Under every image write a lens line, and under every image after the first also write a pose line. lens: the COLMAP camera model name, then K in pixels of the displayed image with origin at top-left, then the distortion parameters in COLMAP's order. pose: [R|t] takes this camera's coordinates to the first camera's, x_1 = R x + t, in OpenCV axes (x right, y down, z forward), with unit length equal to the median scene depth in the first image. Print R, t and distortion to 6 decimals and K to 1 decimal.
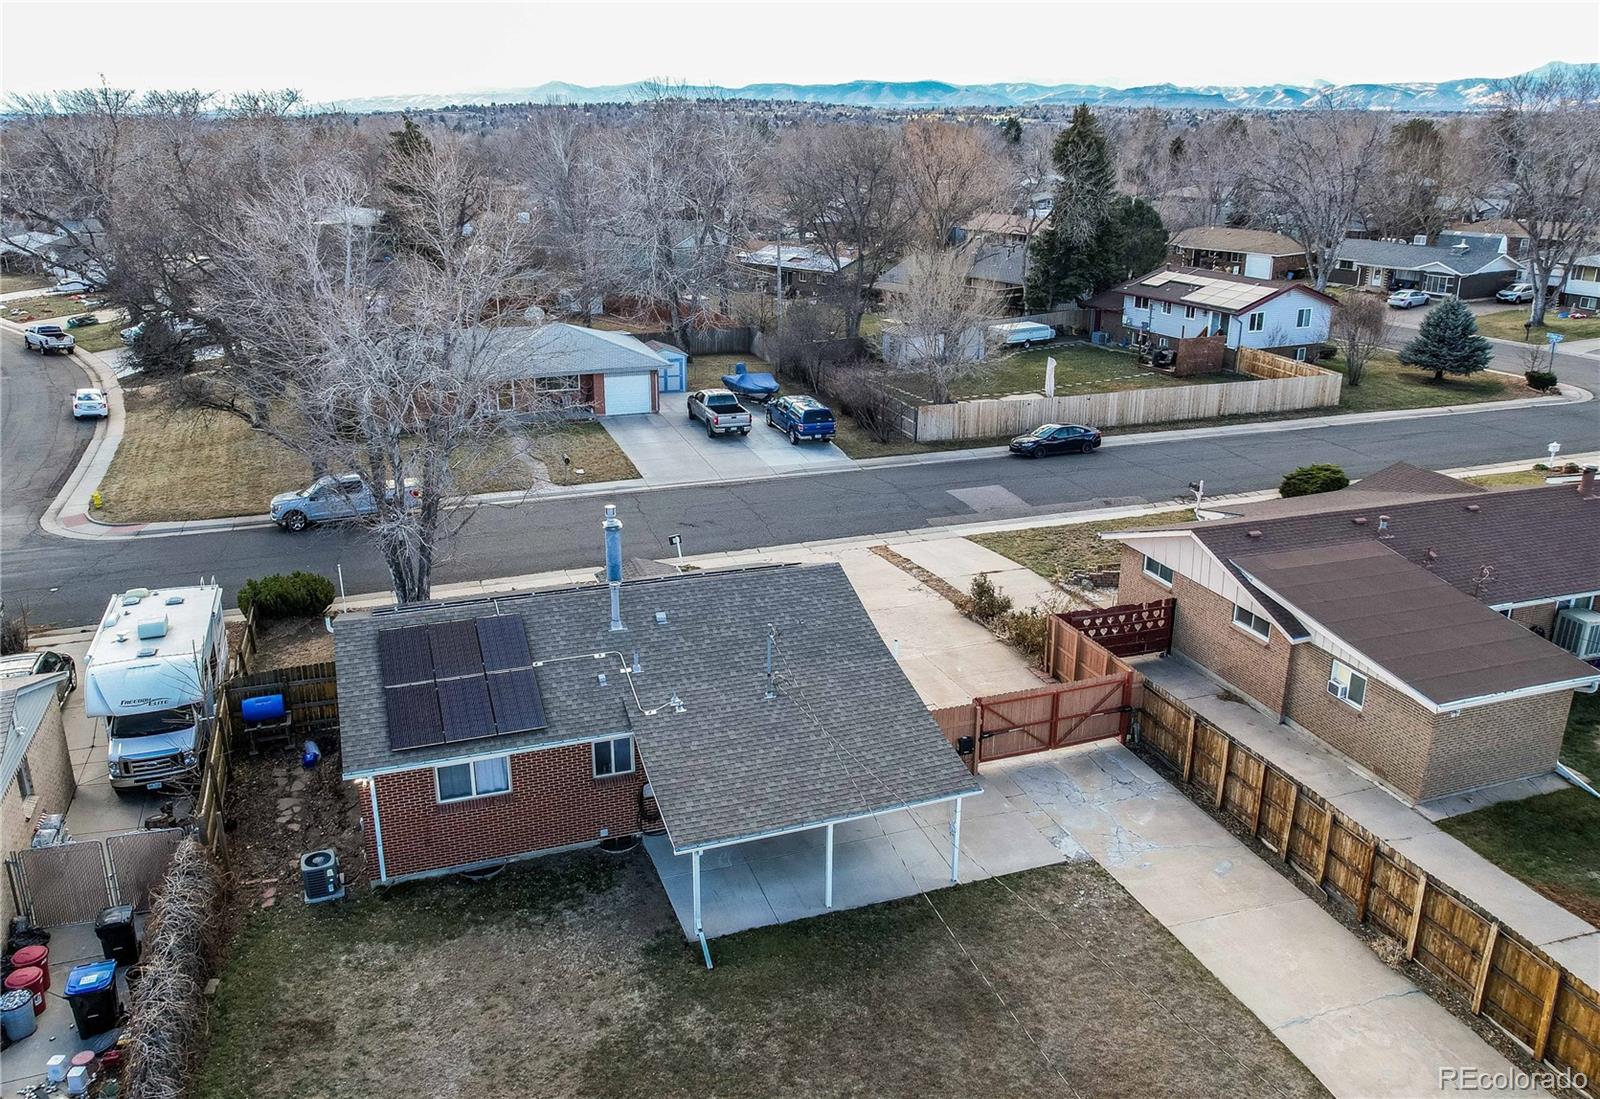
lens RADIAL K [[1245.4, 0, 804.7], [0, 1245.4, 534.5], [0, 0, 1]] dist [-0.051996, 0.045943]
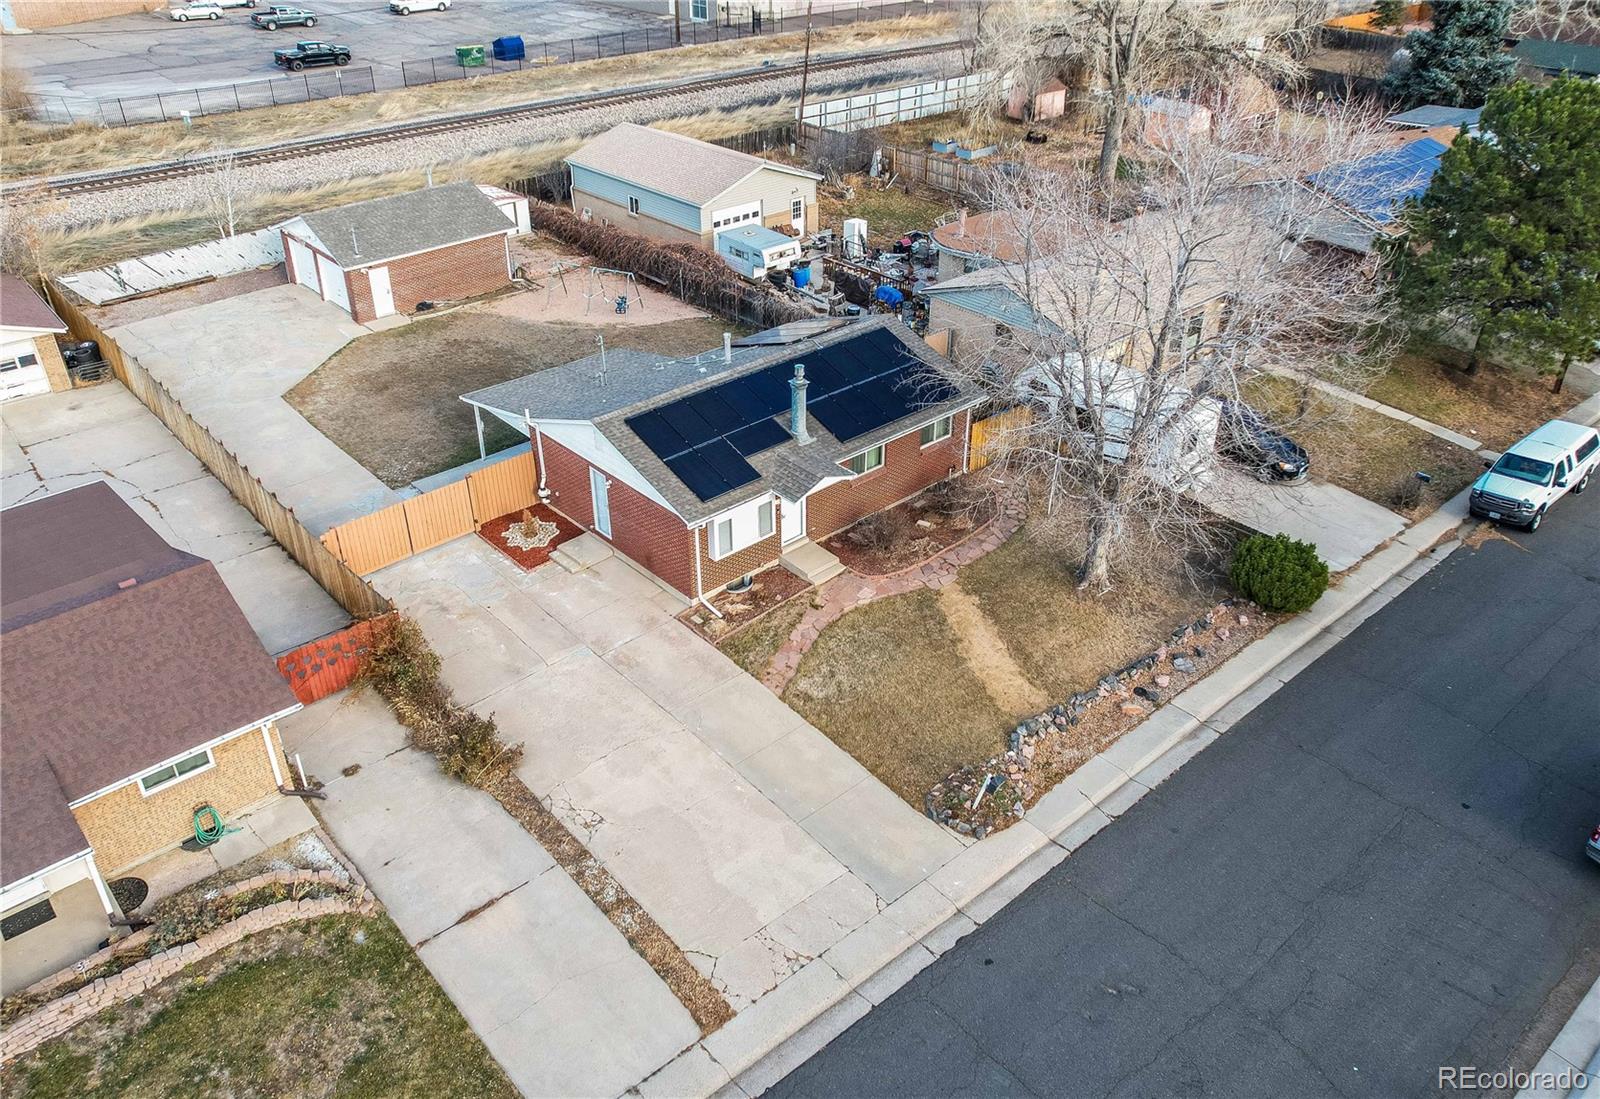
lens RADIAL K [[1245.4, 0, 804.7], [0, 1245.4, 534.5], [0, 0, 1]] dist [-0.051996, 0.045943]
pose [[-0.925158, 0.193722, -0.326426, 0.198212], [-0.122141, 0.662295, 0.739221, -0.643918], [0.359393, 0.723766, -0.589066, 1.538873]]
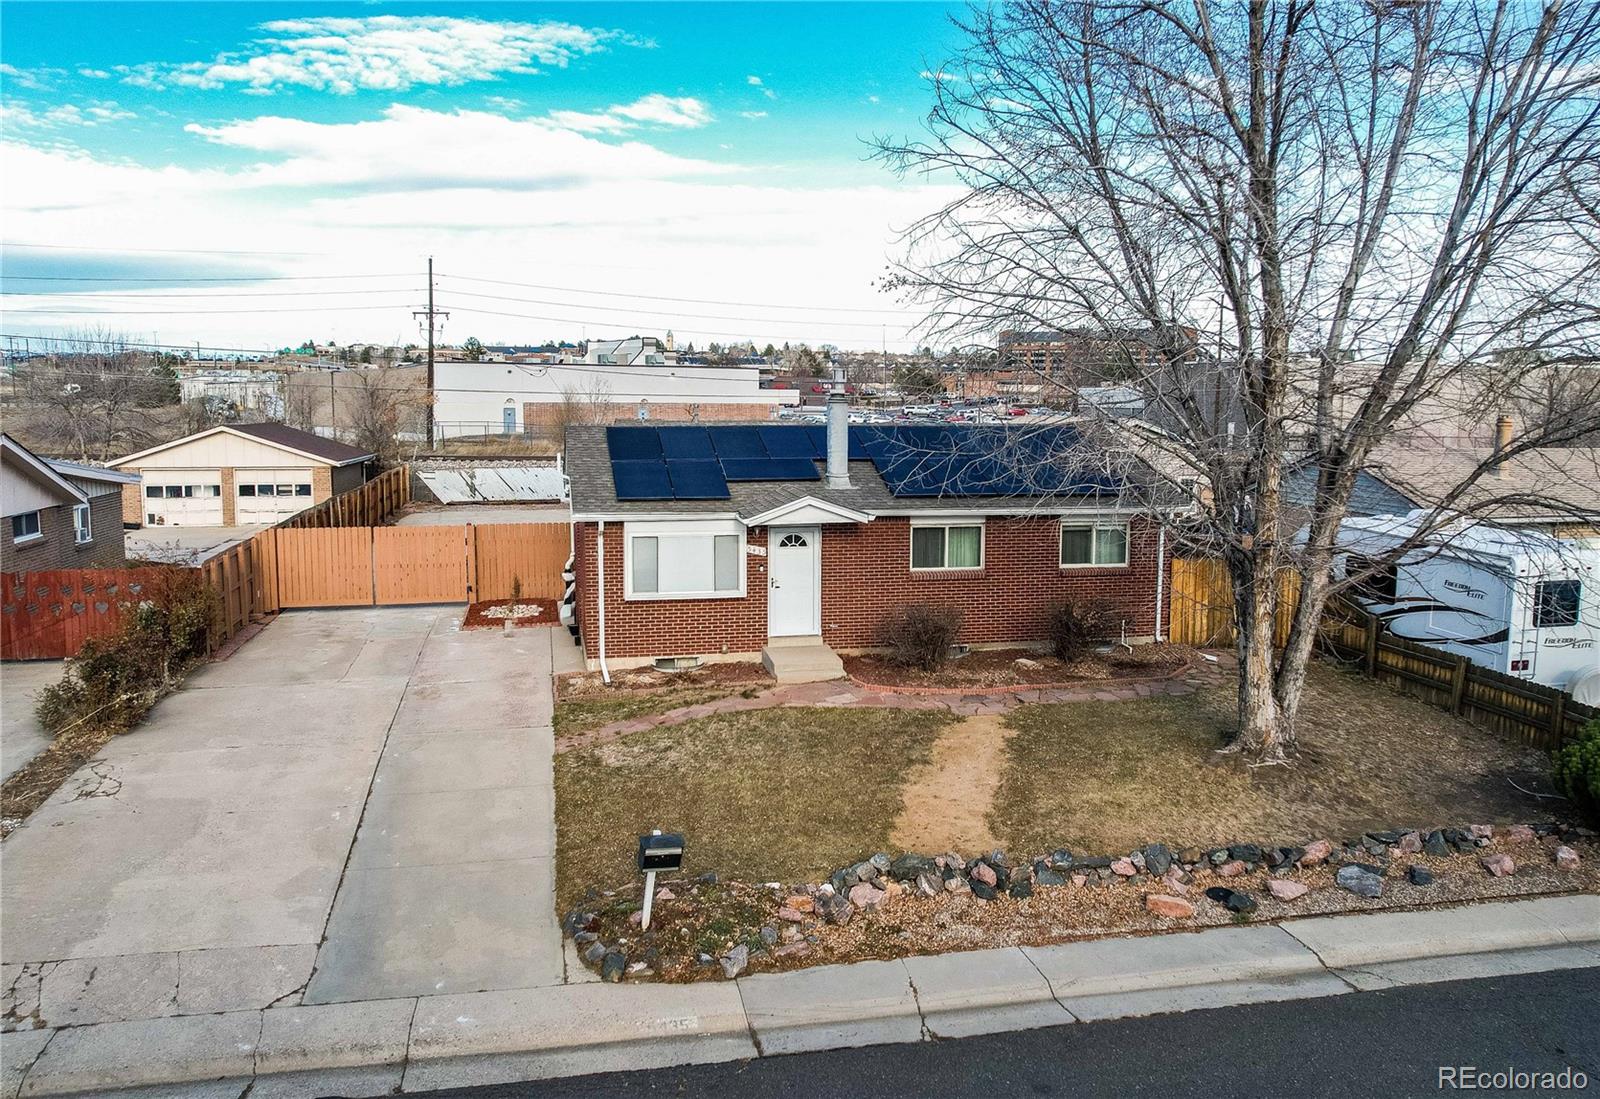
lens RADIAL K [[1264.9, 0, 844.6], [0, 1264.9, 546.3], [0, 0, 1]] dist [-0.059942, 0.054395]
pose [[-0.993499, -0.025580, 0.110930, -0.215373], [0.023912, 0.905800, 0.423030, -0.215979], [-0.111301, 0.422932, -0.899300, 1.513170]]
